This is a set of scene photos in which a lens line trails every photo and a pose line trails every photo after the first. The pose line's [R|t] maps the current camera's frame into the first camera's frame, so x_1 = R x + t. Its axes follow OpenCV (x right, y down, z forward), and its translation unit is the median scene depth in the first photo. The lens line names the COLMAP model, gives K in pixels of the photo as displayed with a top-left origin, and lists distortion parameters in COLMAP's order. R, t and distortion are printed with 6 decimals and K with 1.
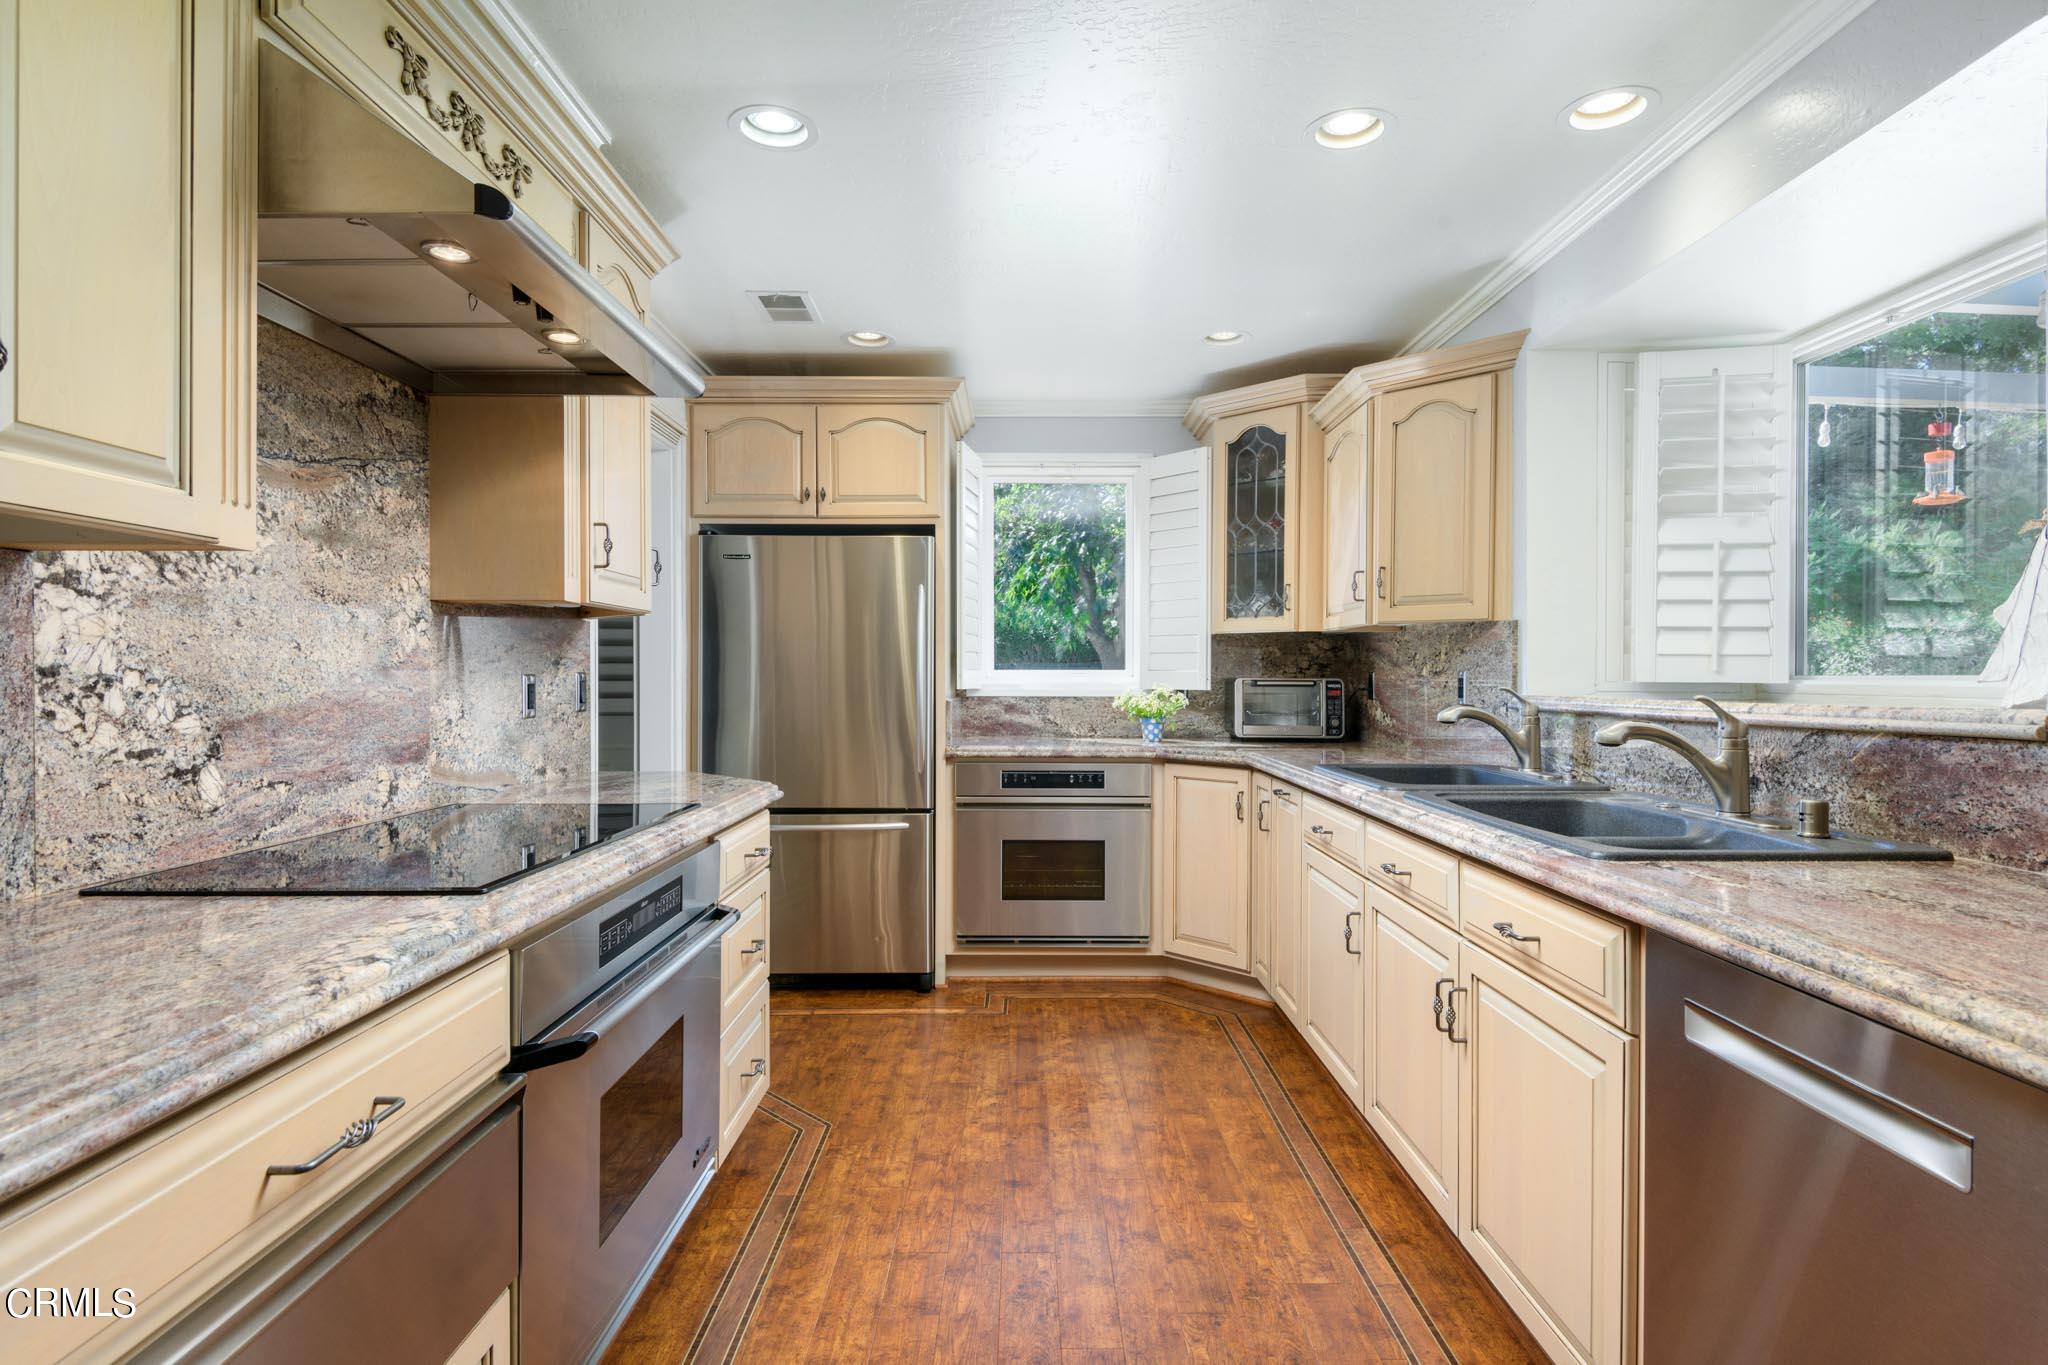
lens RADIAL K [[1110.1, 0, 1025.6], [0, 1110.1, 687.6], [0, 0, 1]] dist [0.000472, 0.000014]
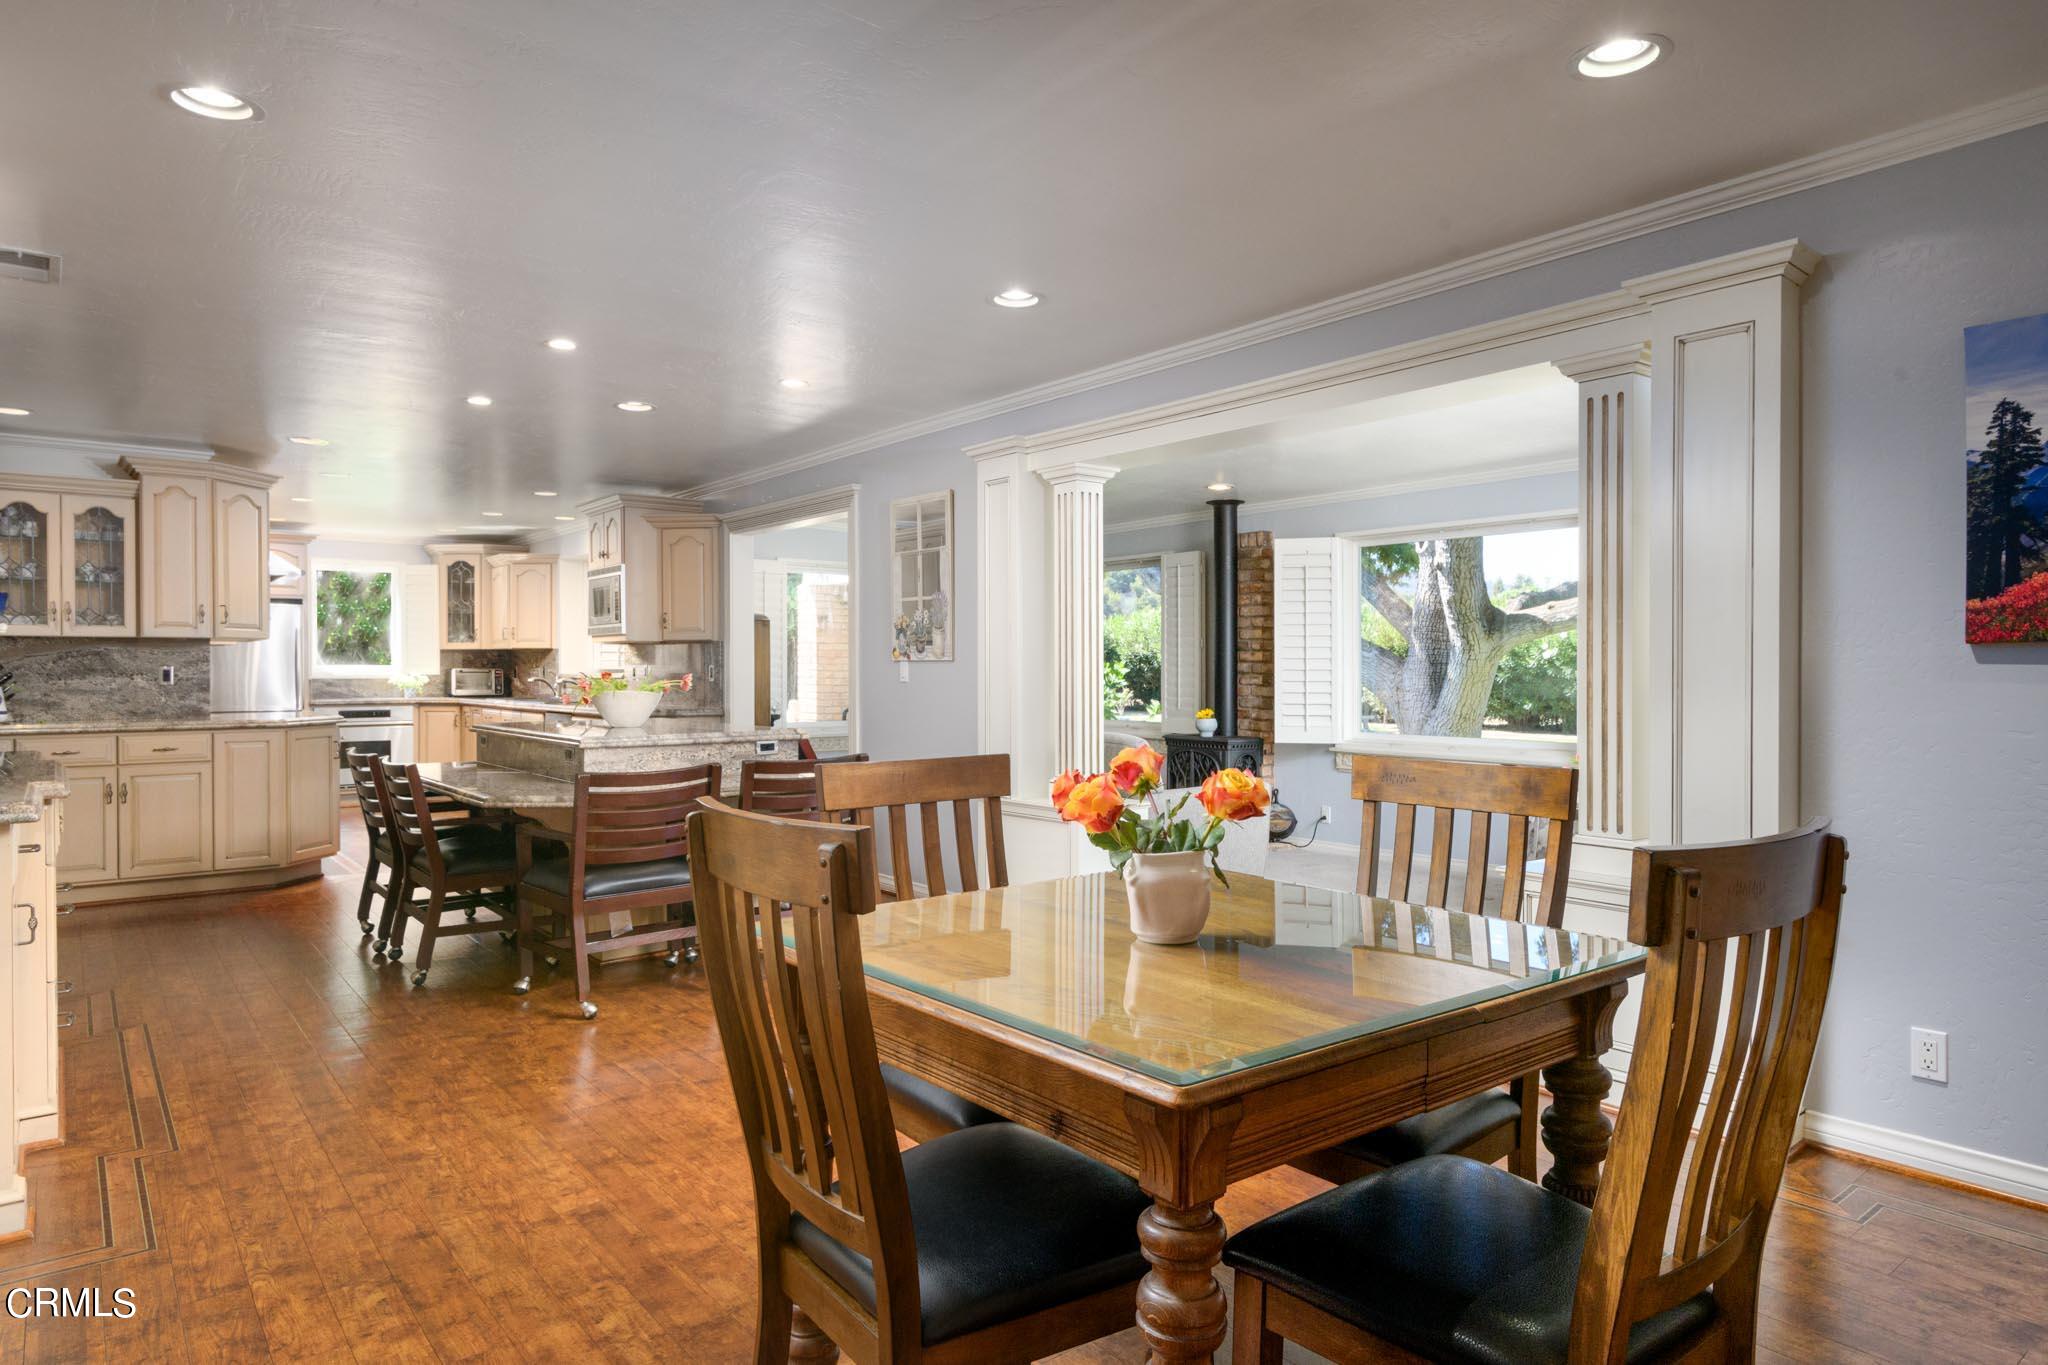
lens RADIAL K [[1239.2, 0, 1029.7], [0, 1239.2, 678.9], [0, 0, 1]] dist [0.006105, 0.000840]
pose [[0.797802, -0.015437, 0.602722, -0.393644], [0.009505, 0.999870, 0.013027, -0.010017], [-0.602844, -0.004664, 0.797845, -1.712301]]
